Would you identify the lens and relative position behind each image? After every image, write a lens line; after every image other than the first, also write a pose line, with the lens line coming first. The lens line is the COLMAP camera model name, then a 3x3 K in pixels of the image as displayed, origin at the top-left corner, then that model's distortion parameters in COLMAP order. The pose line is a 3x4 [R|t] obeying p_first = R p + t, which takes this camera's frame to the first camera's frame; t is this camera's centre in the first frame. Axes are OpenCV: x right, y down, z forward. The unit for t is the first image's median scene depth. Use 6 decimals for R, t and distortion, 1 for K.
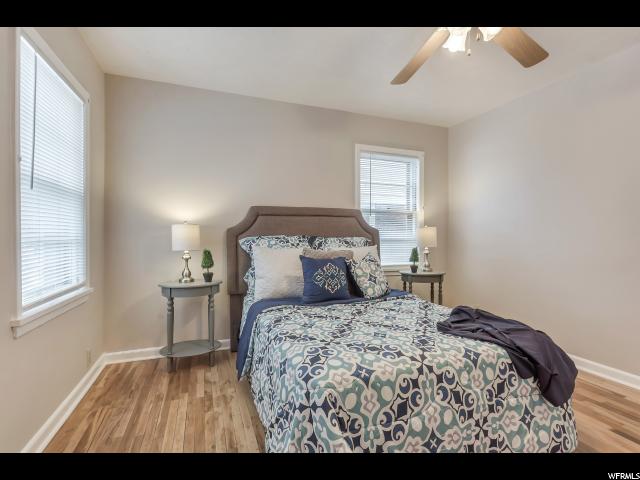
lens RADIAL K [[311.5, 0, 327.1], [0, 311.5, 236.7], [0, 0, 1]] dist [0.002155, 0.000335]
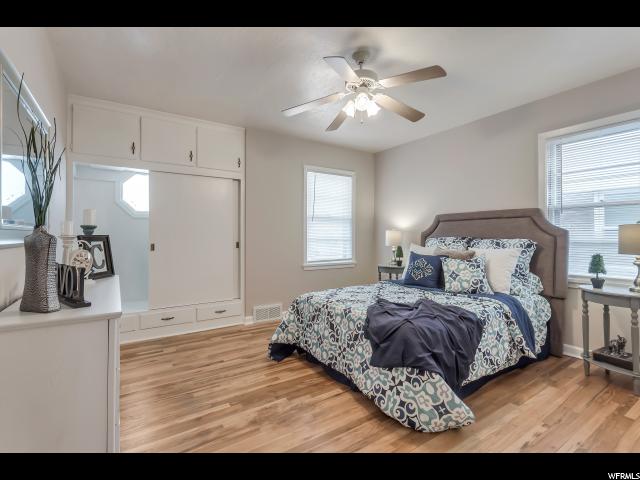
lens RADIAL K [[311.5, 0, 327.1], [0, 311.5, 236.7], [0, 0, 1]] dist [0.002155, 0.000335]
pose [[0.224493, 0.000869, -0.974475, 1.082986], [-0.000788, 0.999999, 0.000710, -0.007436], [0.974475, 0.000608, 0.224494, 0.275667]]
